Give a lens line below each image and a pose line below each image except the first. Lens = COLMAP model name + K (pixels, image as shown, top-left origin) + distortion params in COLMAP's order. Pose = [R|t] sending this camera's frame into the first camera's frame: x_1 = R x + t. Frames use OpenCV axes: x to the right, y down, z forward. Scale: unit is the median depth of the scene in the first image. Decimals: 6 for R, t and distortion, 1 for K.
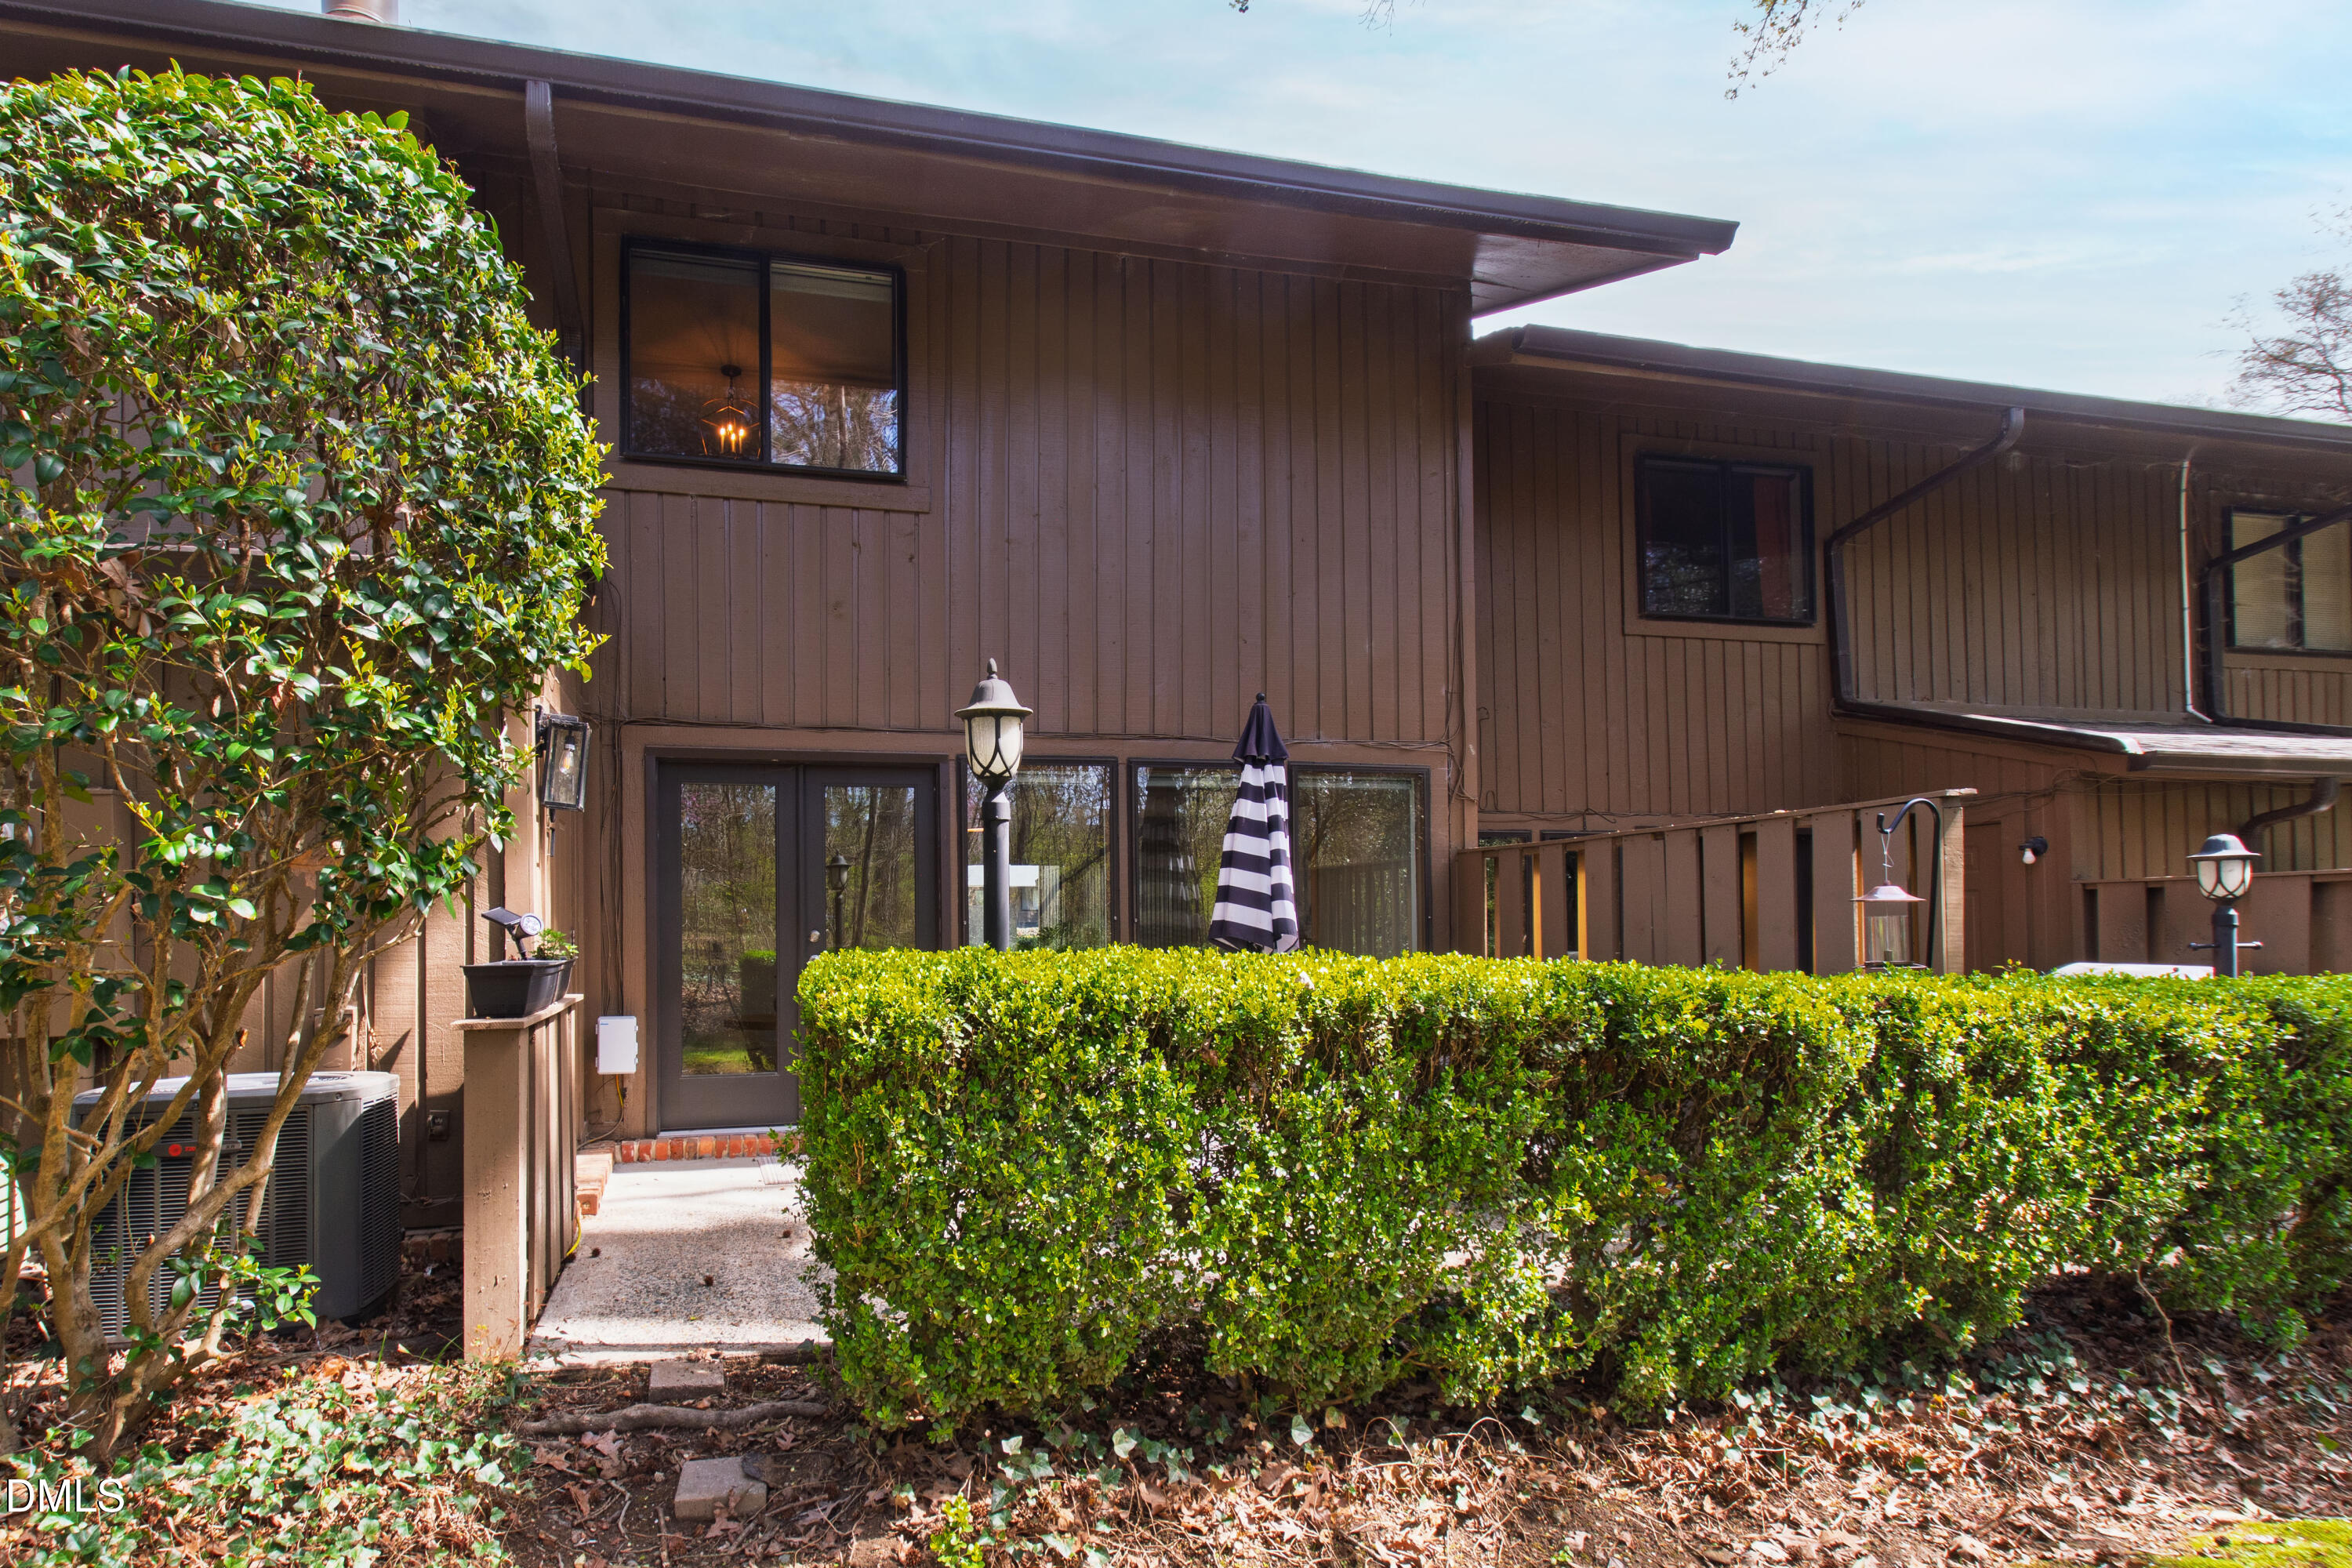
lens RADIAL K [[1188.2, 0, 1016.5], [0, 1188.2, 911.2], [0, 0, 1]] dist [0.002999, -0.002645]
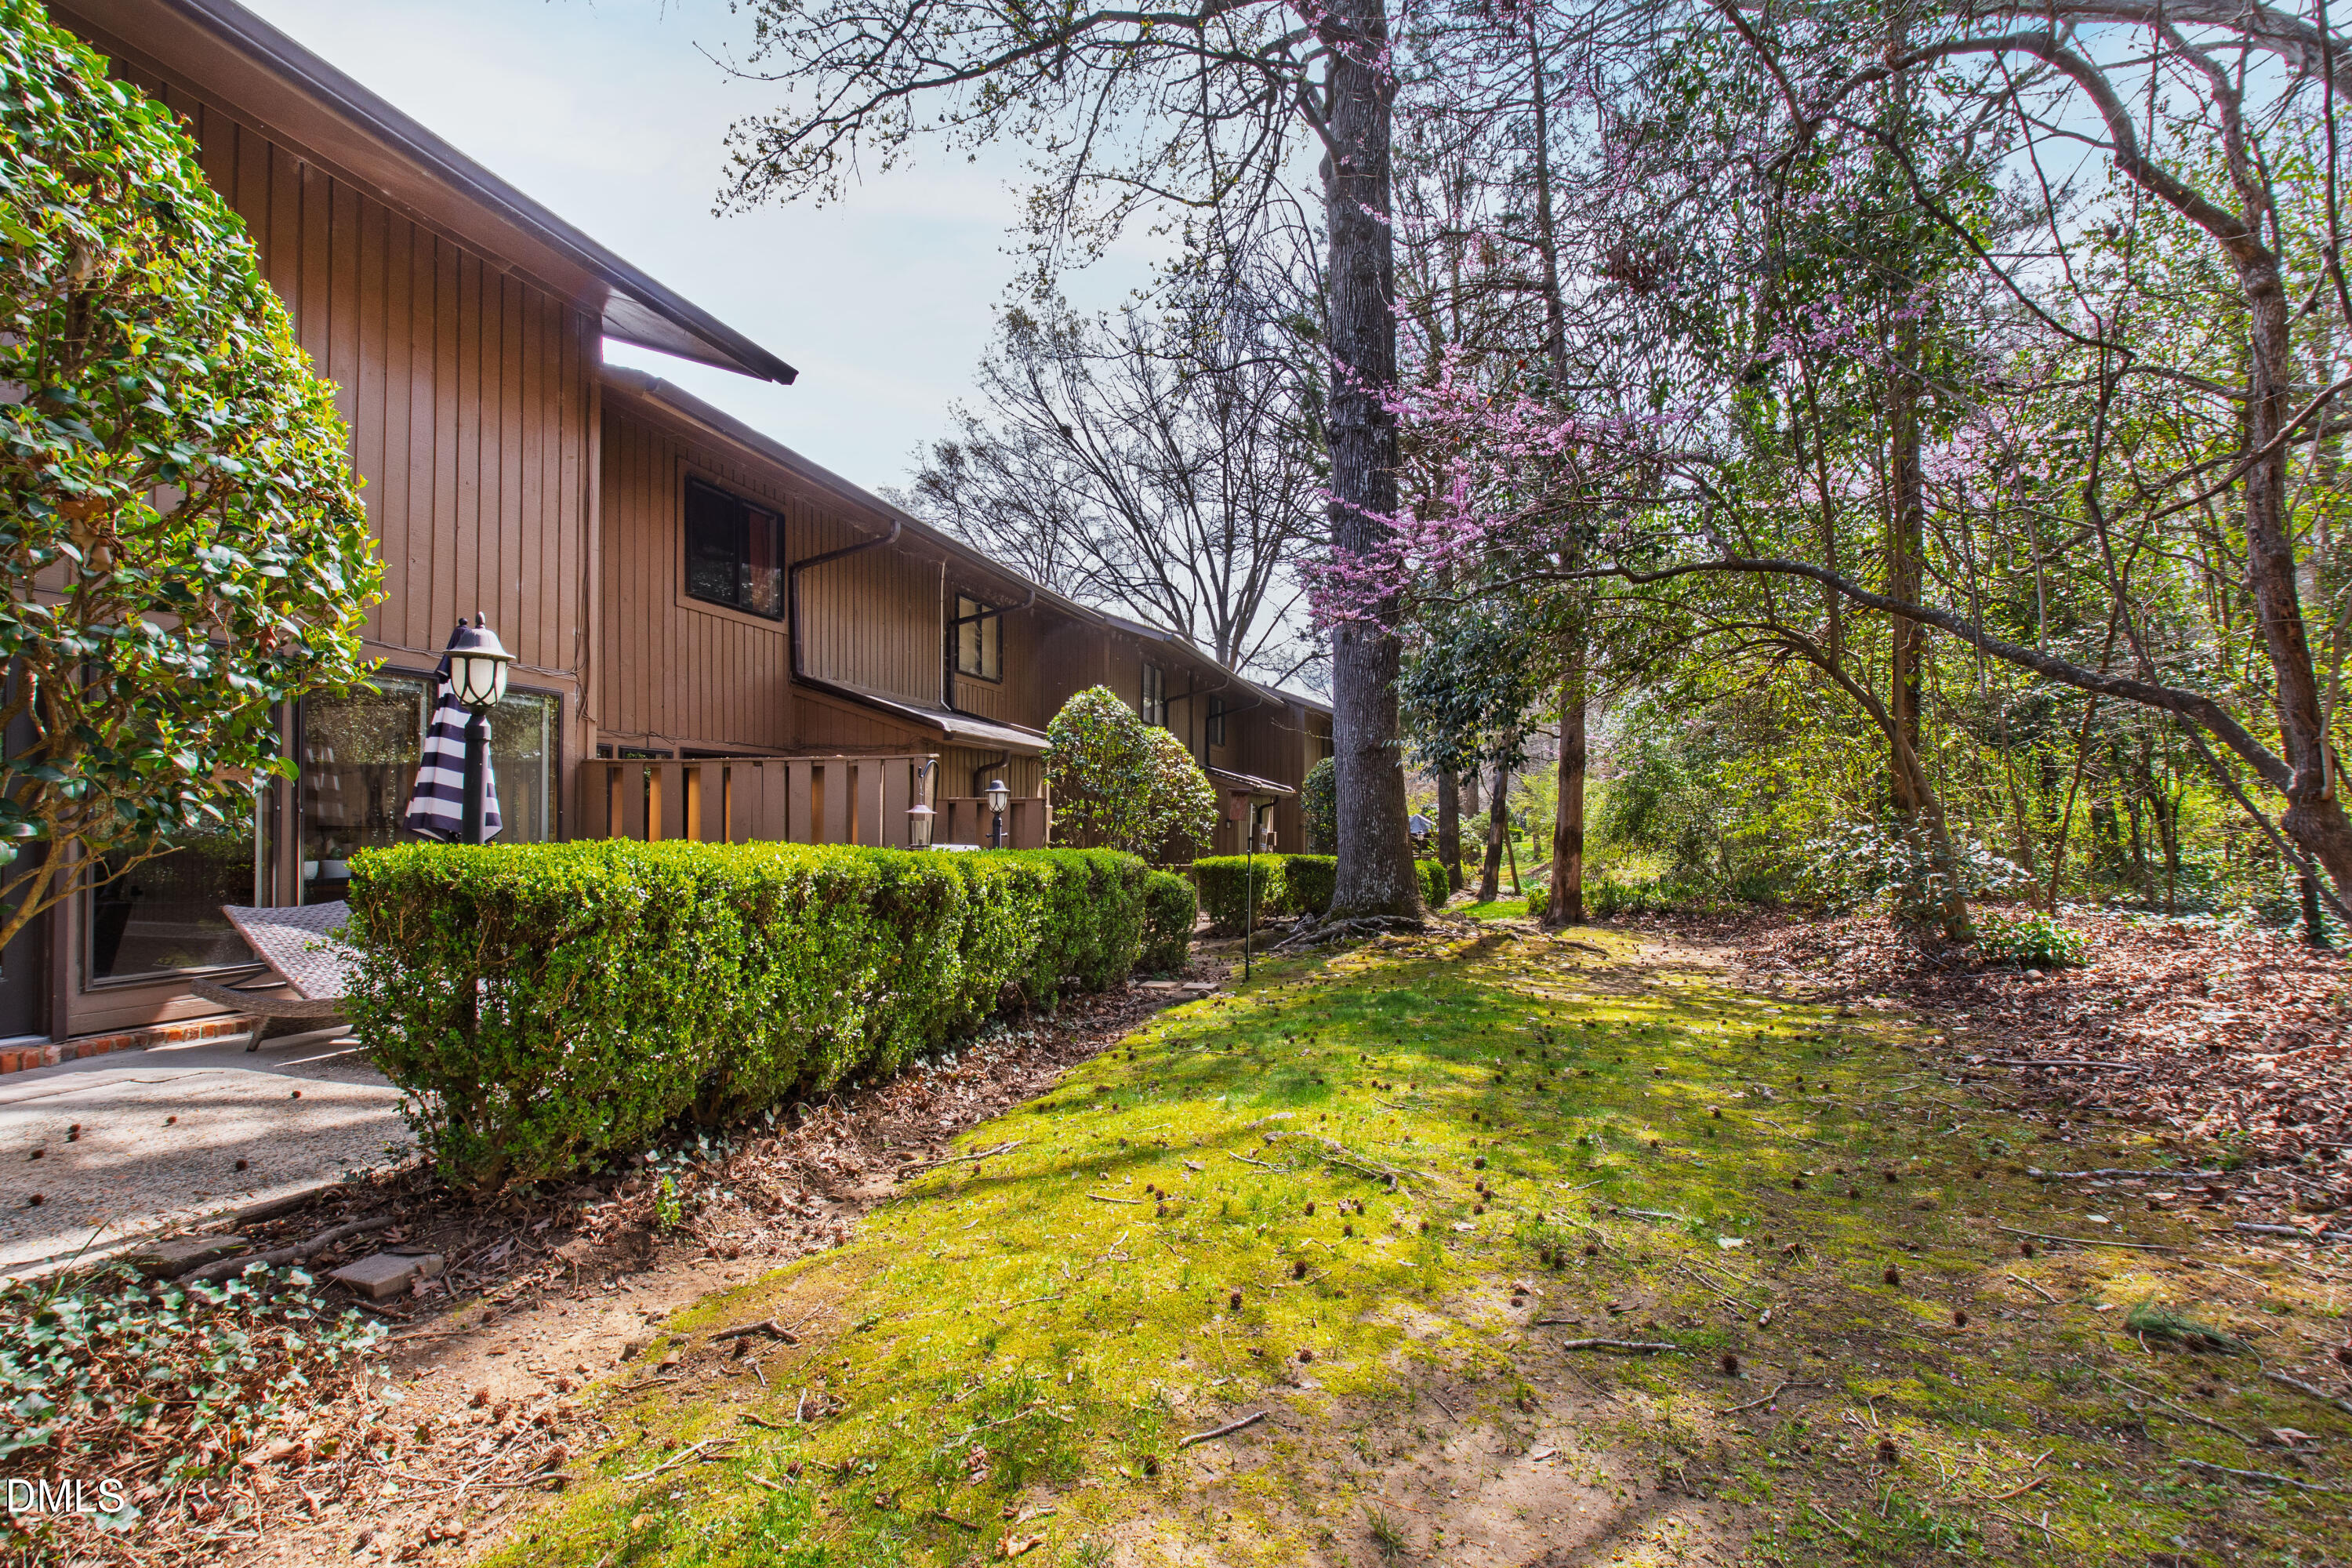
lens RADIAL K [[1037.7, 0, 1166.2], [0, 1037.7, 810.2], [0, 0, 1]] dist [-0.004508, 0.000687]
pose [[0.486650, 0.019822, 0.873372, -0.344730], [-0.027732, 0.999589, -0.007233, -0.007523], [-0.873157, -0.020700, 0.487000, -0.100030]]
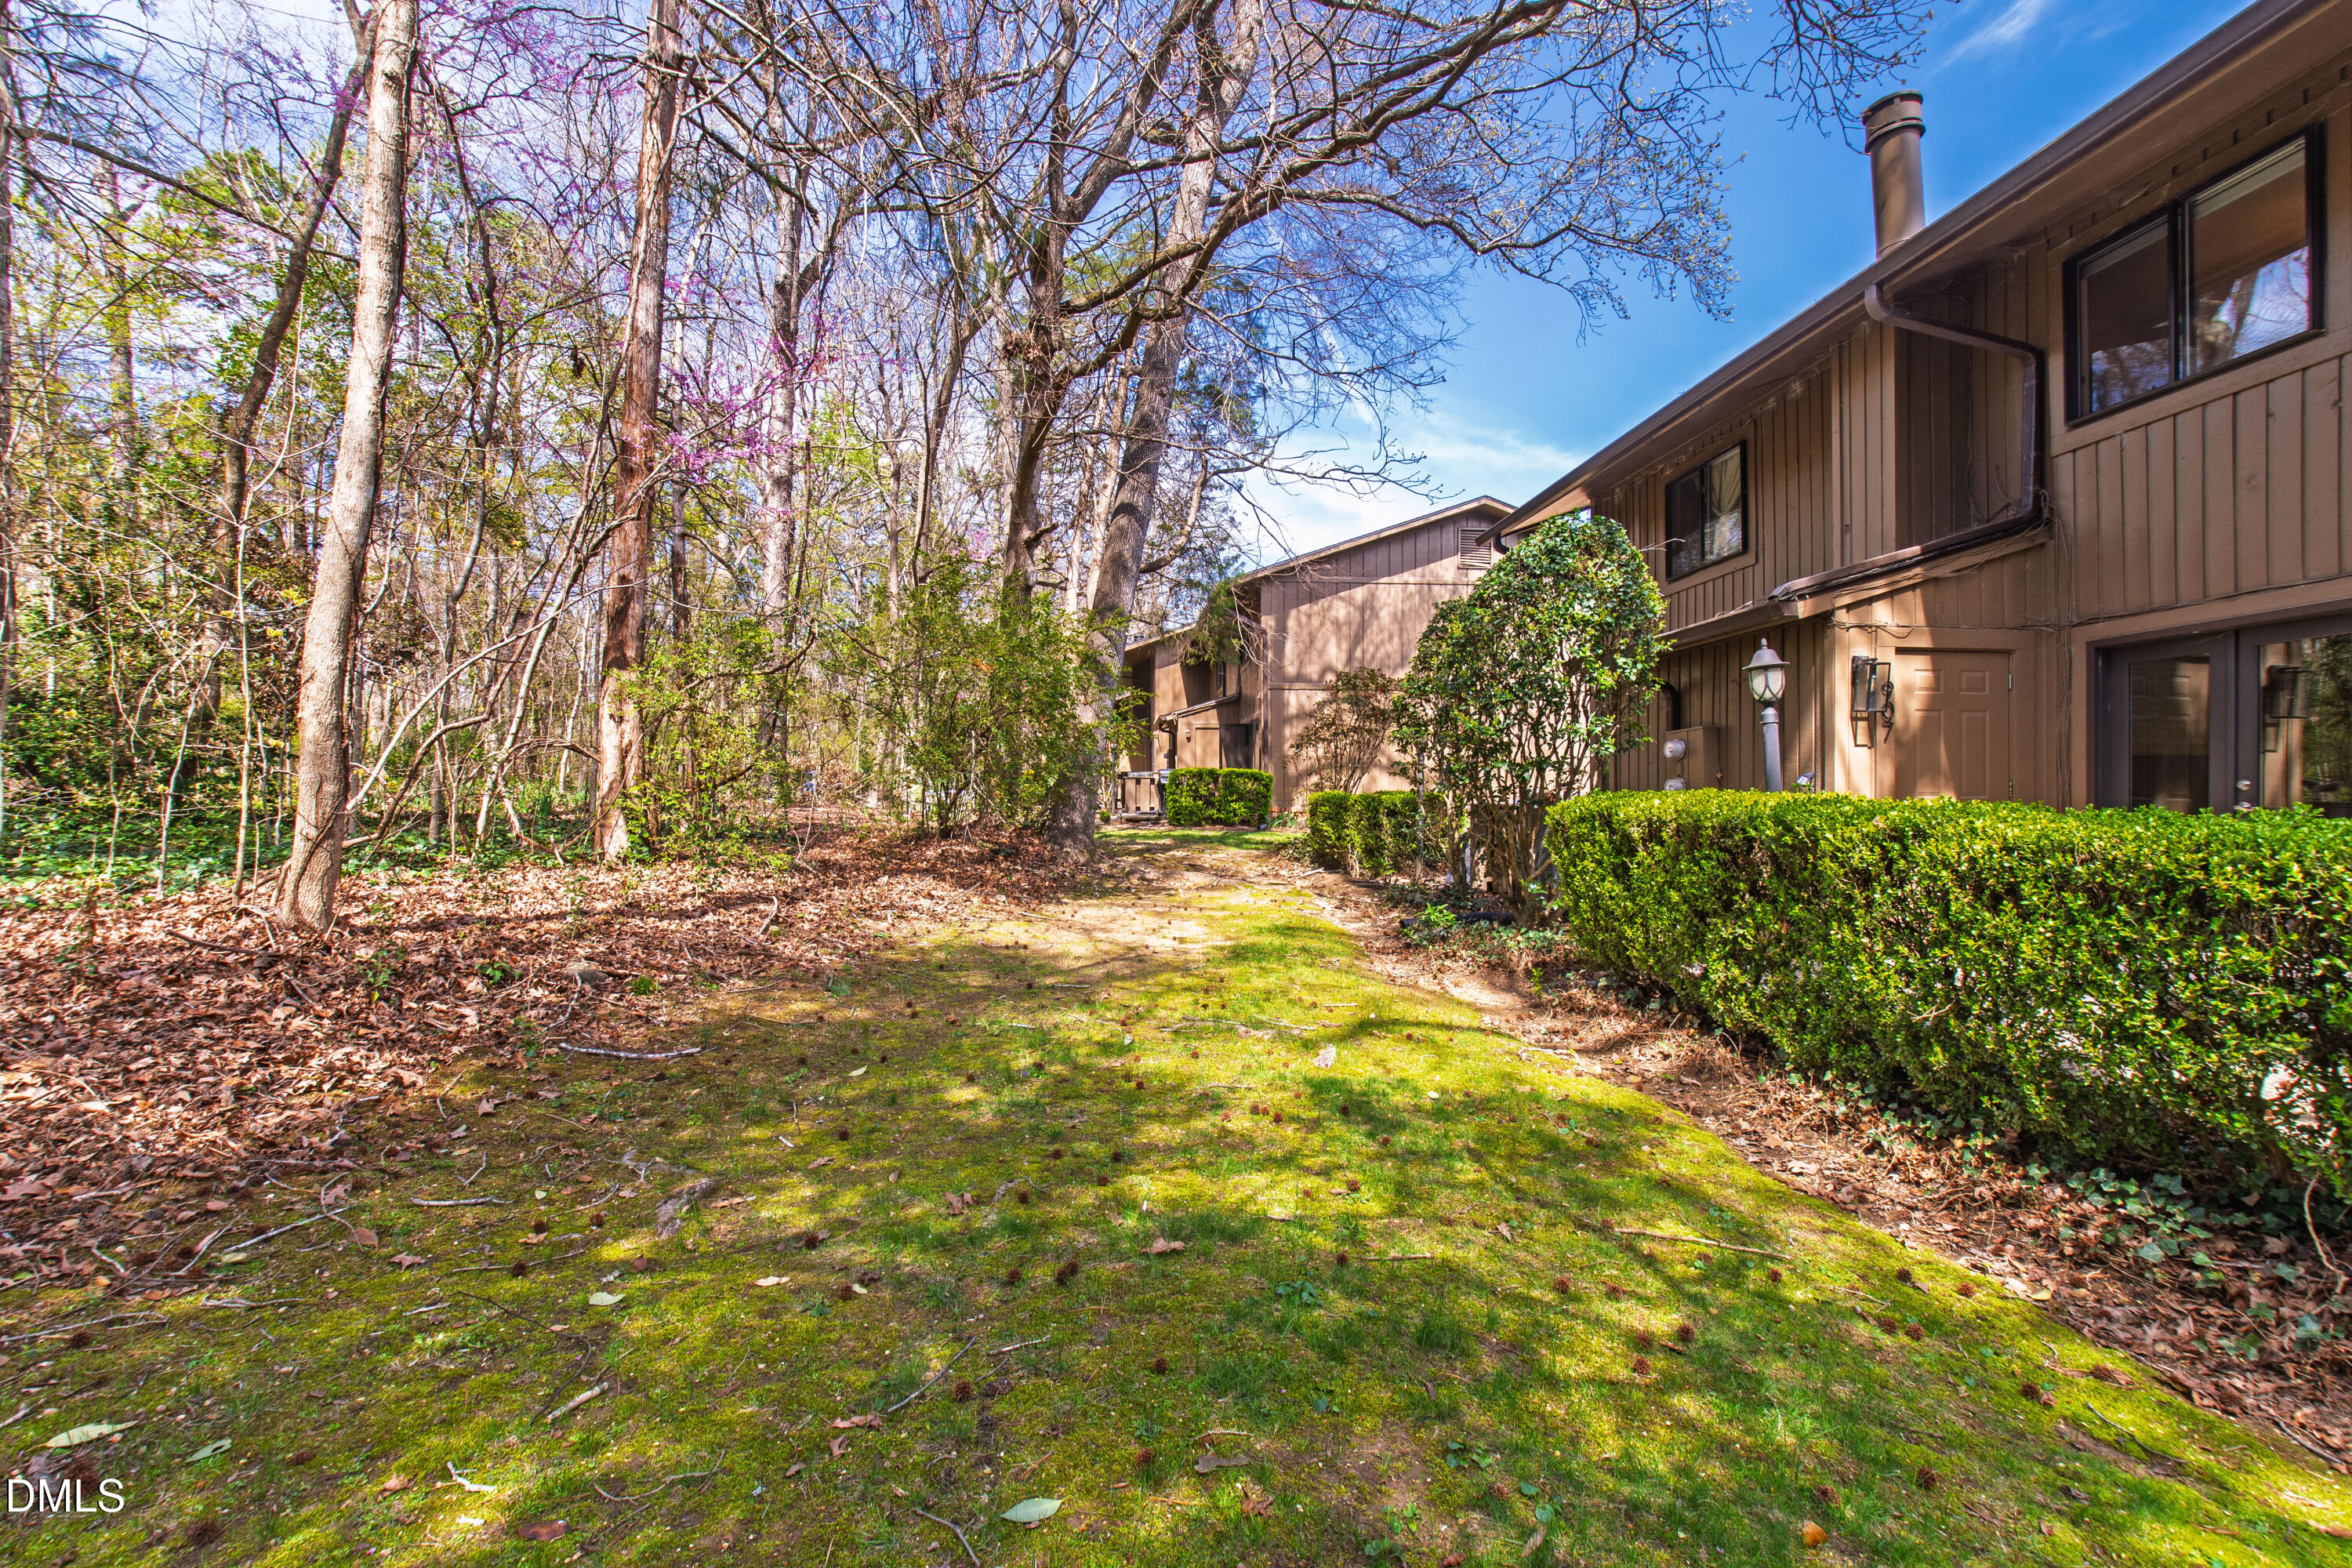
lens RADIAL K [[1037.7, 0, 1178.7], [0, 1037.7, 795.3], [0, 0, 1]] dist [-0.004508, 0.000687]
pose [[-0.132924, 0.001260, -0.991125, 0.957574], [0.023793, 0.999715, -0.001920, 0.010512], [0.990841, -0.023837, -0.132916, 0.155403]]
